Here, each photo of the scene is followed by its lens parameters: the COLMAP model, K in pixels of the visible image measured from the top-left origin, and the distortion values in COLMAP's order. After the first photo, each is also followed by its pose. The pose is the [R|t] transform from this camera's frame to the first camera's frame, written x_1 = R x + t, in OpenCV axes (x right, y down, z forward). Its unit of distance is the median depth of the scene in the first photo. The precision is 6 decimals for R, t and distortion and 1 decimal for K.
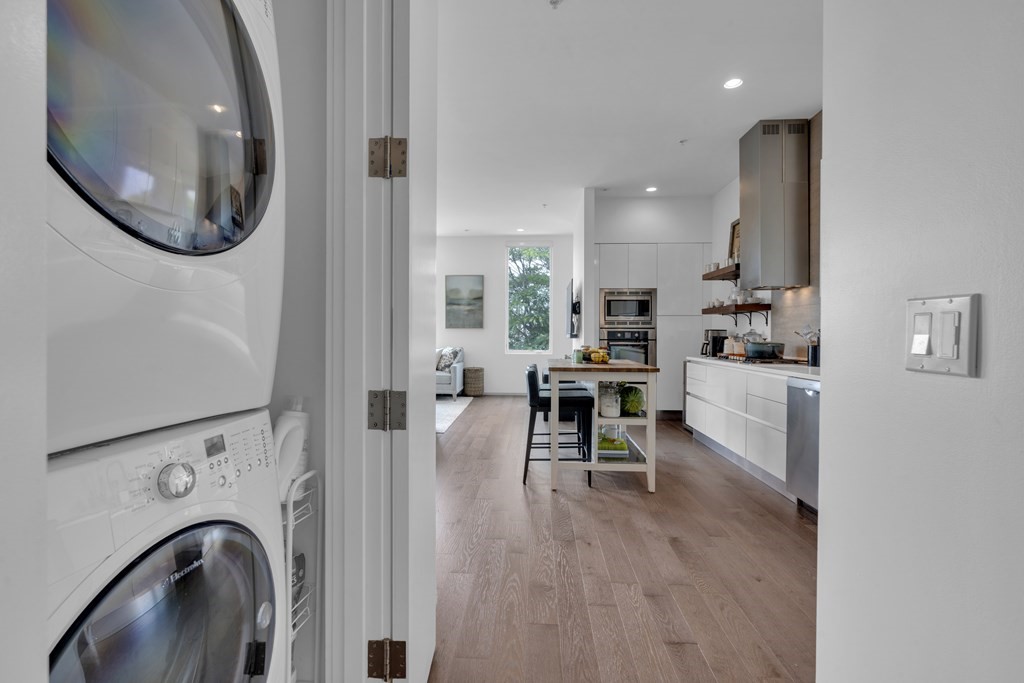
lens RADIAL K [[465.8, 0, 510.0], [0, 465.8, 338.8], [0, 0, 1]] dist [-0.003314, 0.000524]
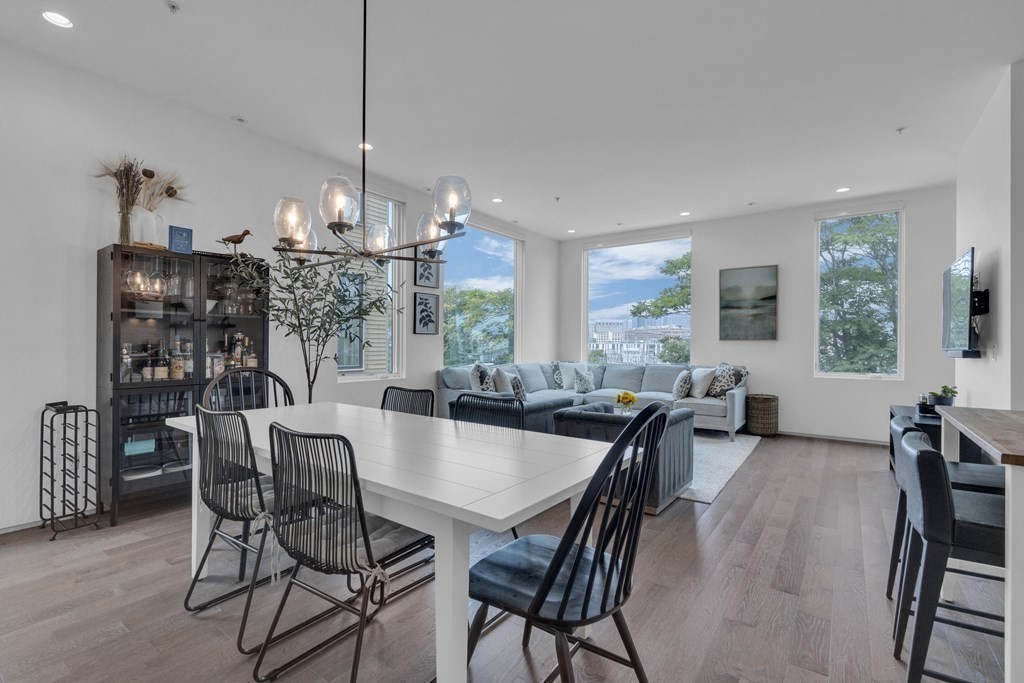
lens RADIAL K [[464.7, 0, 513.6], [0, 464.7, 344.1], [0, 0, 1]] dist [0.002403, 0.000388]
pose [[0.843940, -0.000252, -0.536437, -0.022793], [-0.005638, 0.999940, -0.009340, -0.010500], [0.536408, 0.010907, 0.843889, 0.263335]]
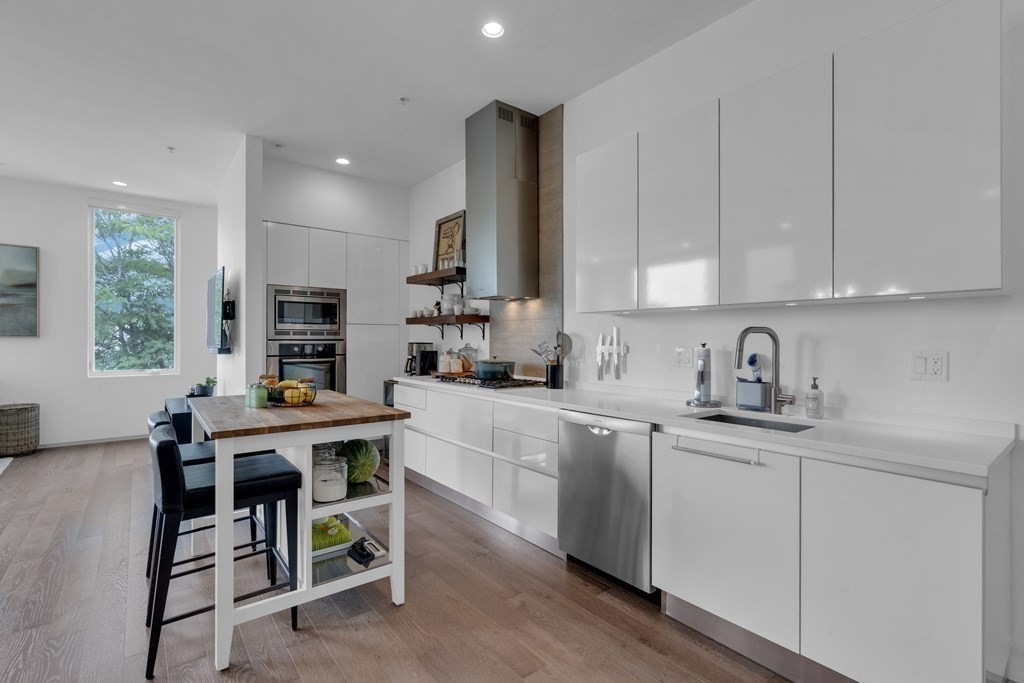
lens RADIAL K [[465.8, 0, 510.0], [0, 465.8, 338.8], [0, 0, 1]] dist [-0.003314, 0.000524]
pose [[0.744829, -0.001794, 0.667252, -0.006256], [0.006284, 0.999971, -0.004326, -0.019200], [-0.667225, 0.007415, 0.744819, 0.222636]]
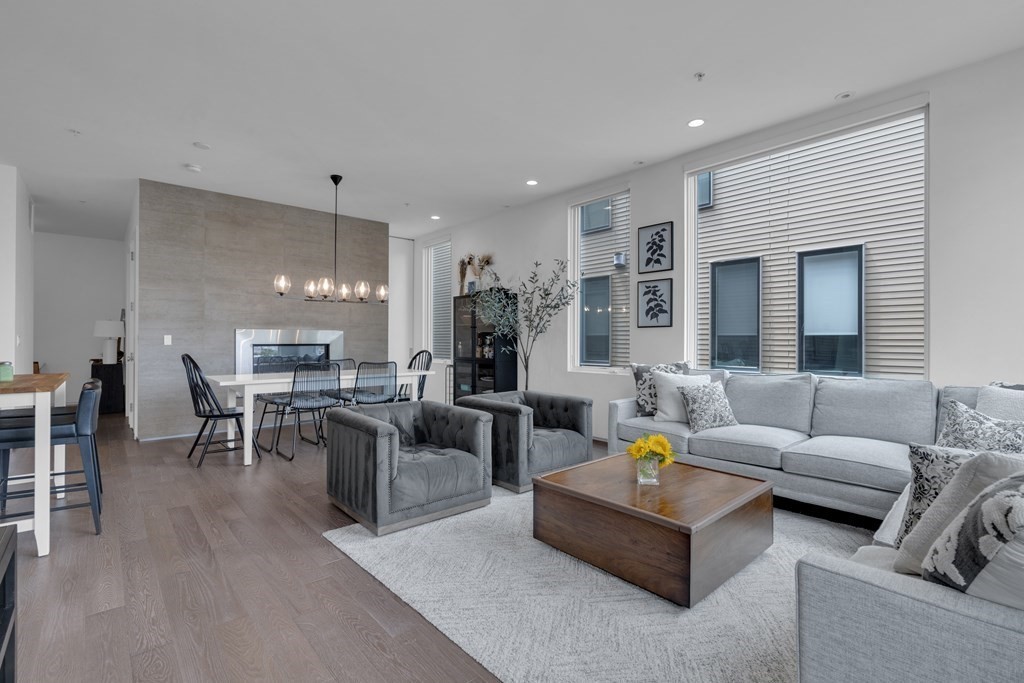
lens RADIAL K [[469.6, 0, 508.6], [0, 469.6, 334.0], [0, 0, 1]] dist [-0.003703, 0.000227]
pose [[-0.710086, -0.020547, -0.703816, 0.066793], [-0.012848, 0.999786, -0.016225, -0.010398], [0.703998, -0.002478, -0.710197, 1.293918]]
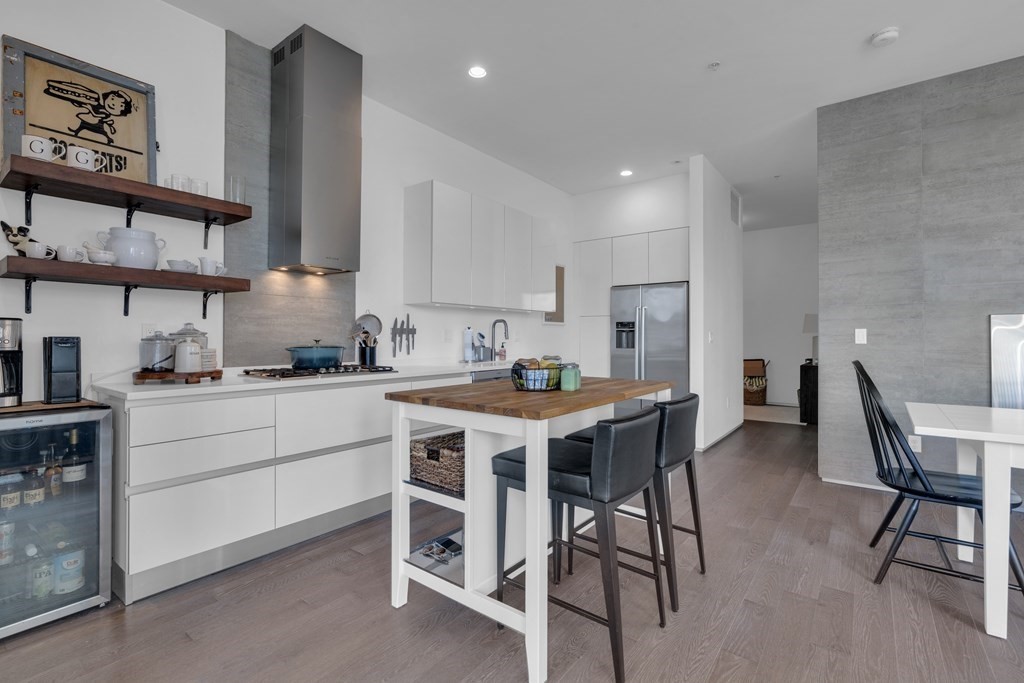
lens RADIAL K [[469.6, 0, 508.6], [0, 469.6, 334.0], [0, 0, 1]] dist [-0.003703, 0.000227]
pose [[-0.823376, -0.005371, 0.567471, -0.065151], [-0.003062, 0.999983, 0.005022, -0.009520], [-0.567489, 0.002398, -0.823378, 0.943613]]
